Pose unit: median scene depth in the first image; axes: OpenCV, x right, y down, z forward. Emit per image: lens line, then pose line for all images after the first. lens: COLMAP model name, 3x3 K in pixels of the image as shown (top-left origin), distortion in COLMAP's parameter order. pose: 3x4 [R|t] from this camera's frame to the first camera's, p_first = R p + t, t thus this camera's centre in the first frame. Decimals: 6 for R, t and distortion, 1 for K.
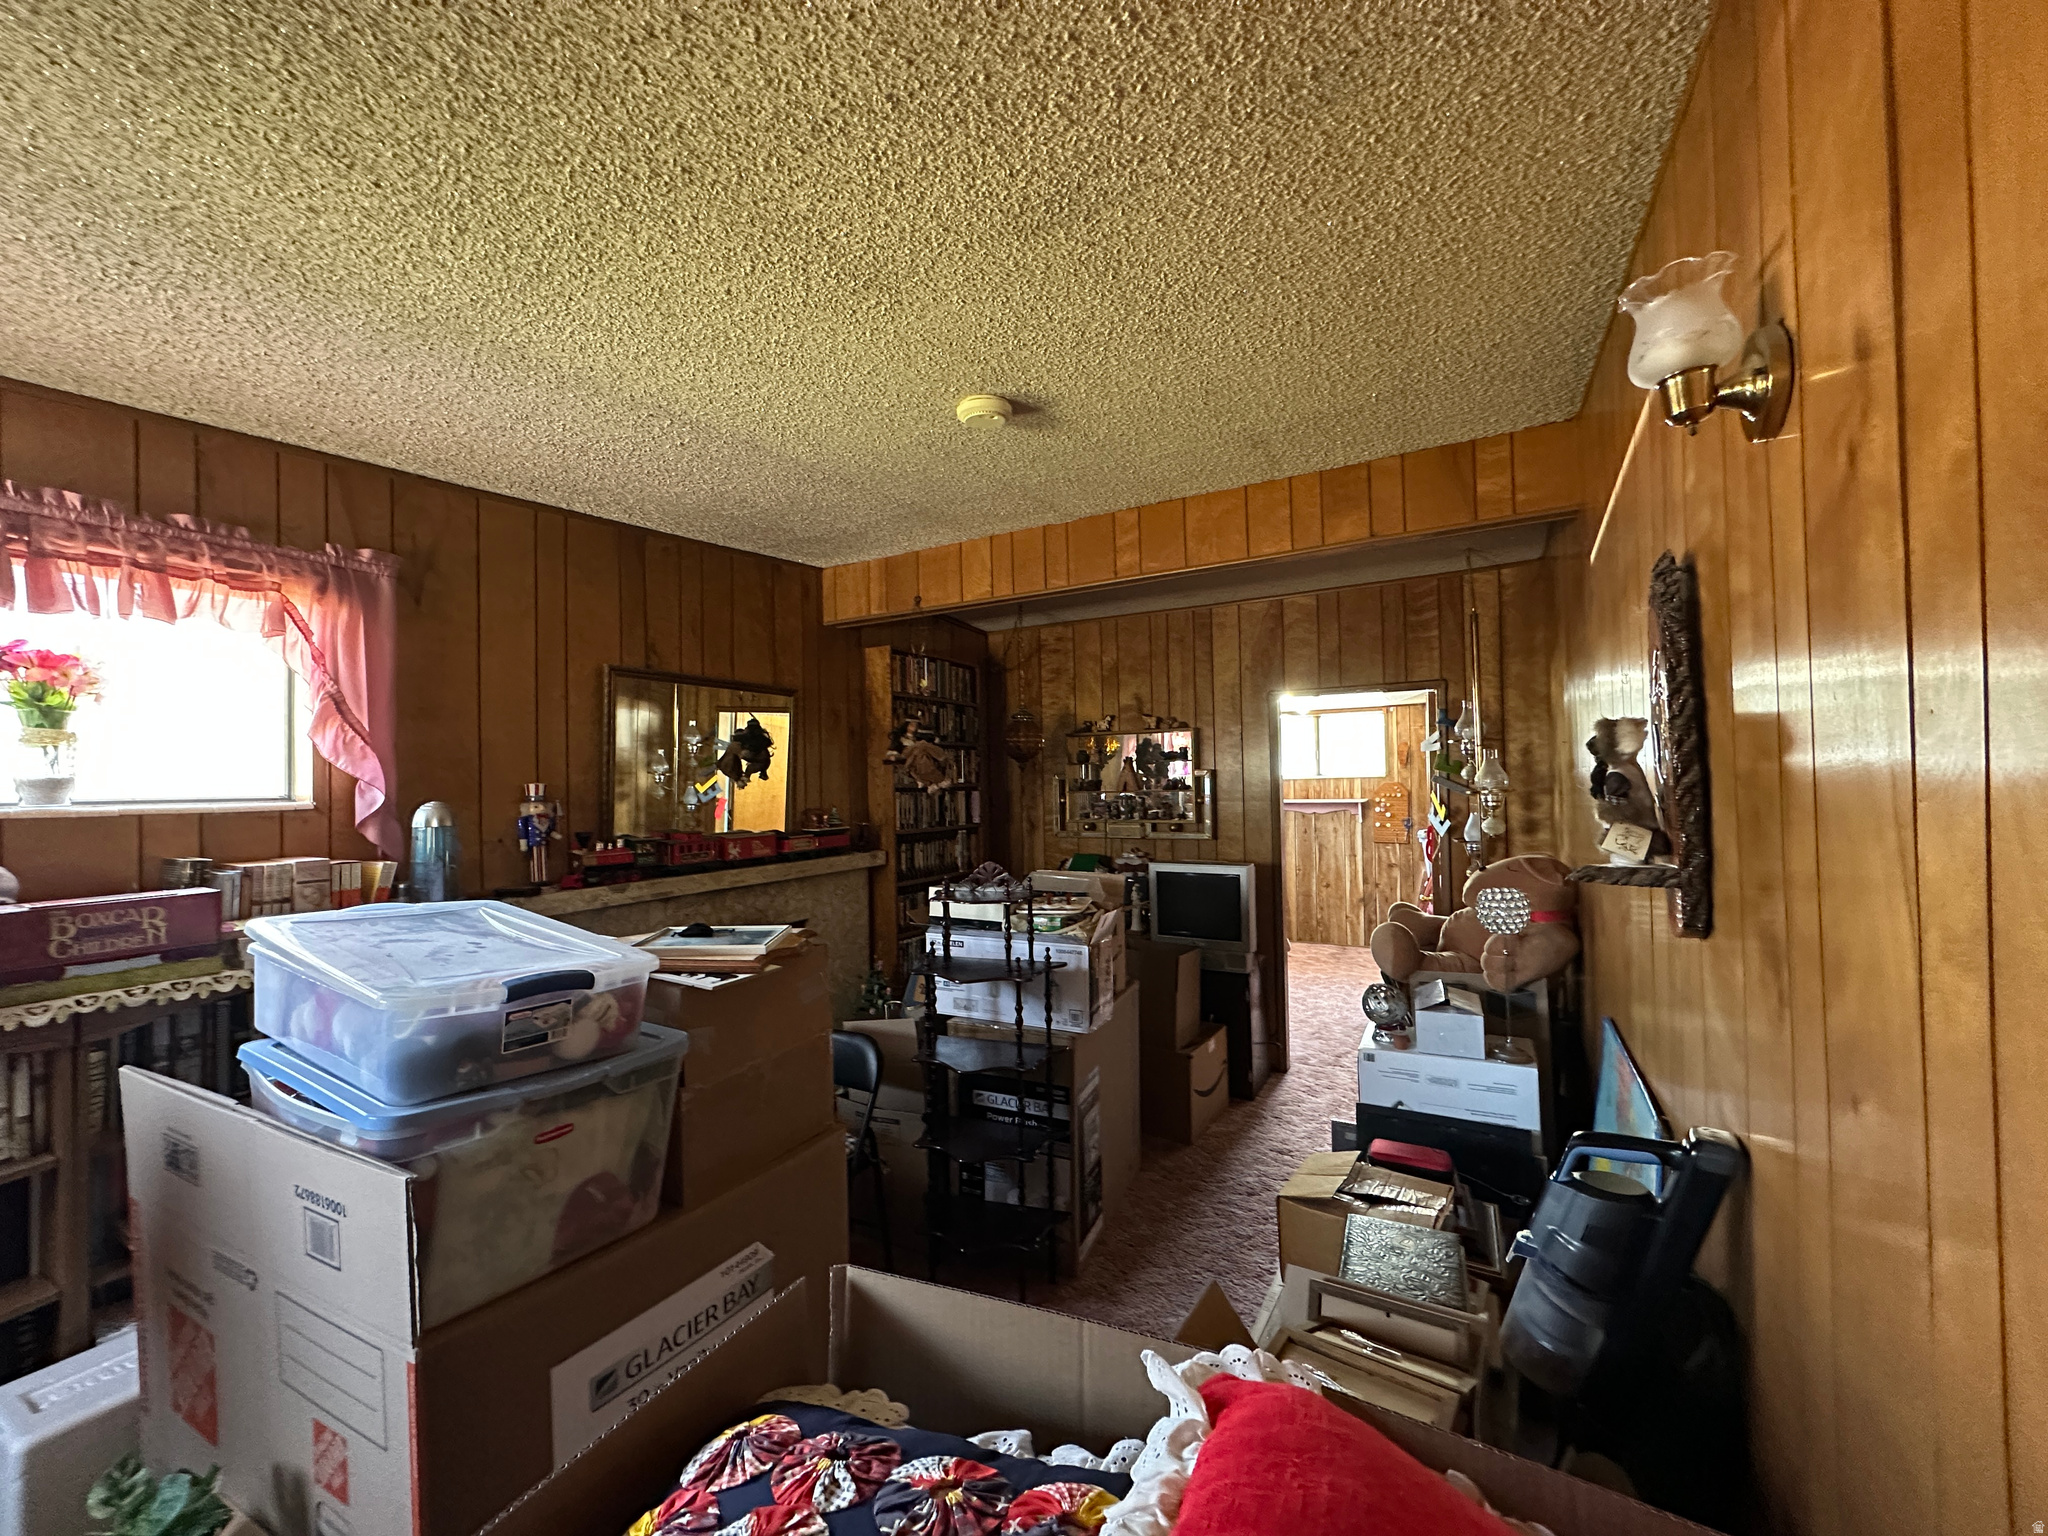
lens RADIAL K [[815.1, 0, 1024.0], [0, 815.1, 768.8], [0, 0, 1]] dist [0.001056, 0.000102]
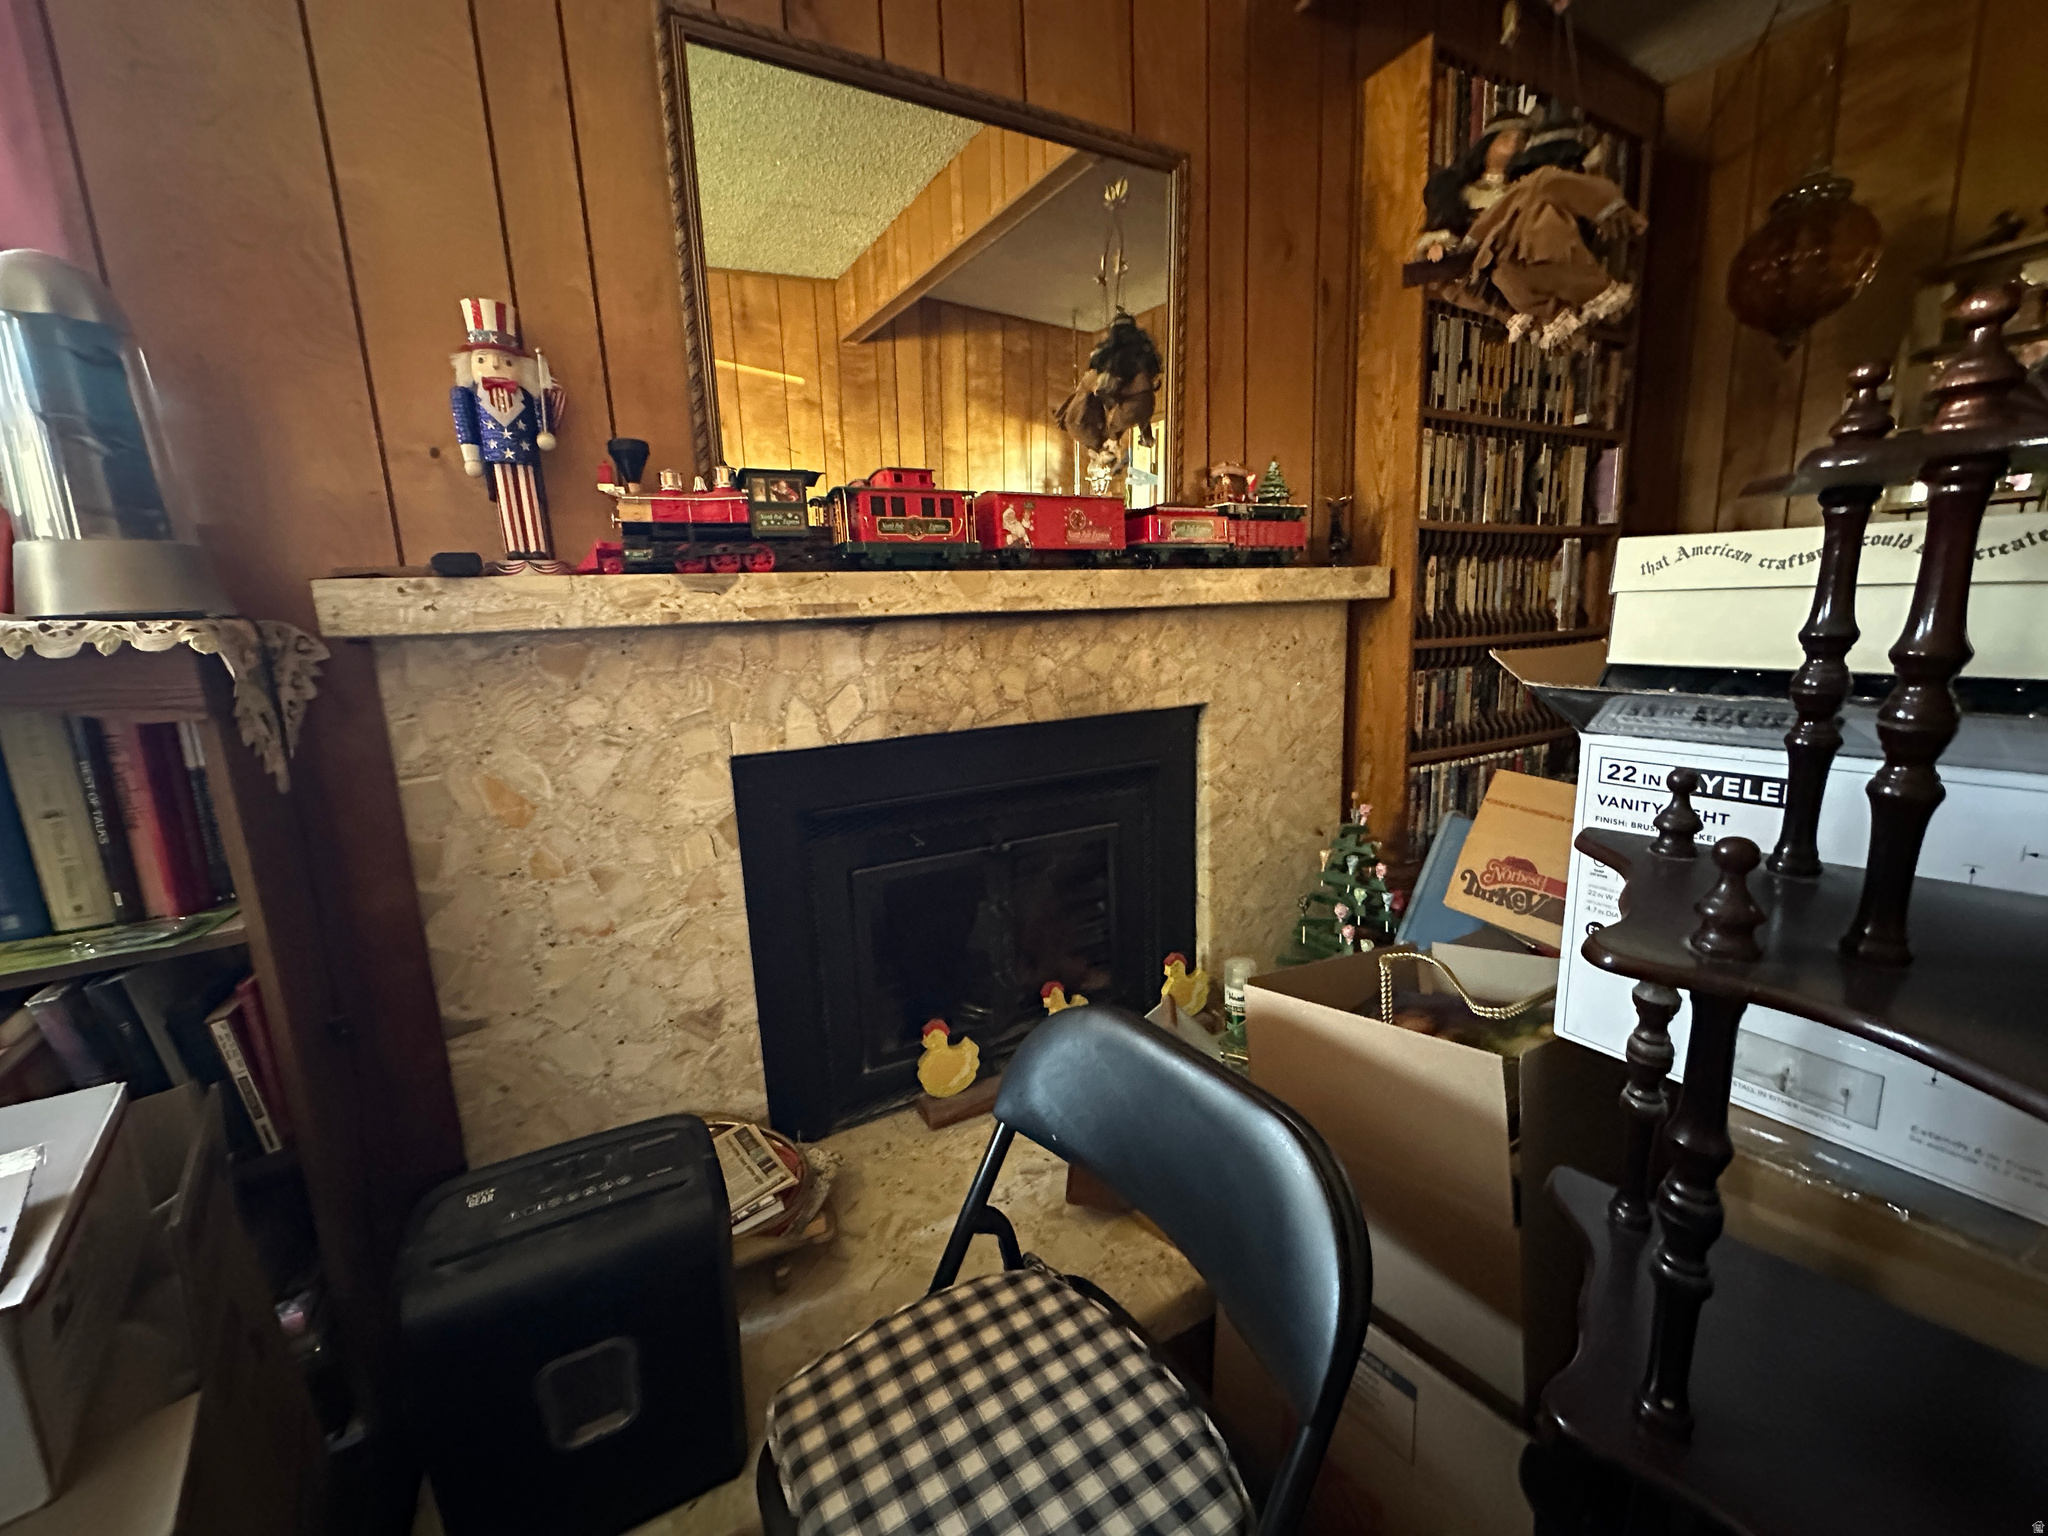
lens RADIAL K [[815.1, 0, 1025.1], [0, 815.1, 771.6], [0, 0, 1]] dist [0.001056, 0.000102]
pose [[0.843958, 0.083018, -0.529946, -0.098146], [0.034289, 0.977581, 0.207748, 0.117709], [0.535312, -0.193502, 0.822191, 0.534404]]
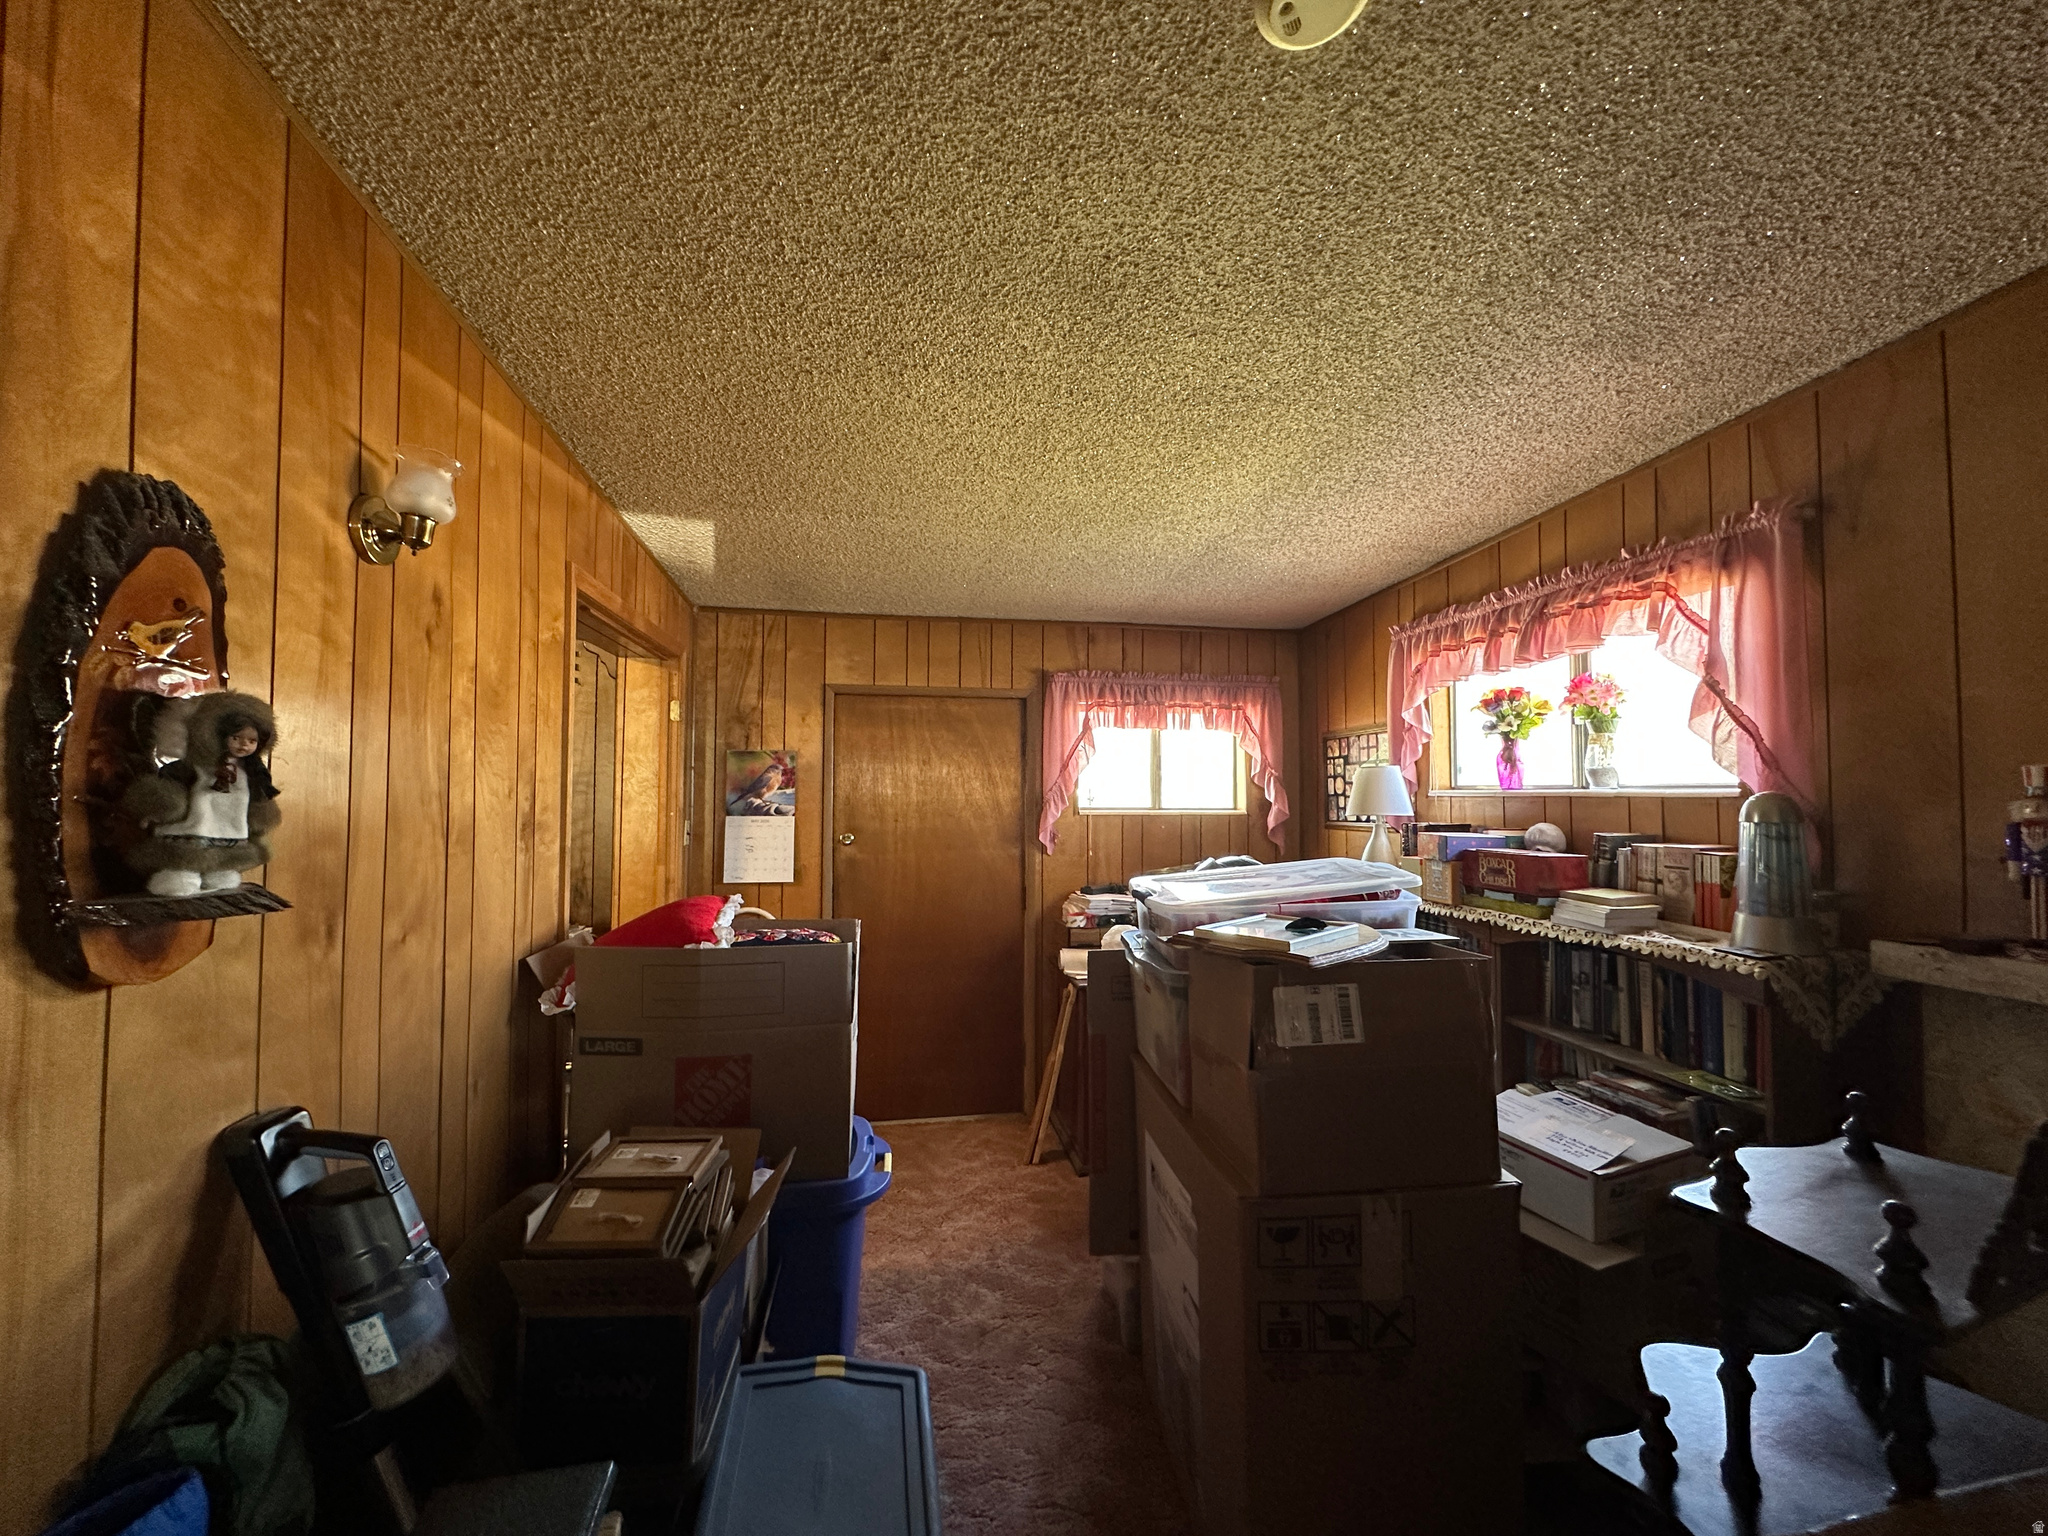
lens RADIAL K [[815.1, 0, 1022.9], [0, 815.1, 764.0], [0, 0, 1]] dist [0.001056, 0.000102]
pose [[-0.779119, -0.003345, -0.626867, 0.212429], [0.022938, 0.999164, -0.033841, 0.013749], [0.626456, -0.040746, -0.778391, 0.694831]]
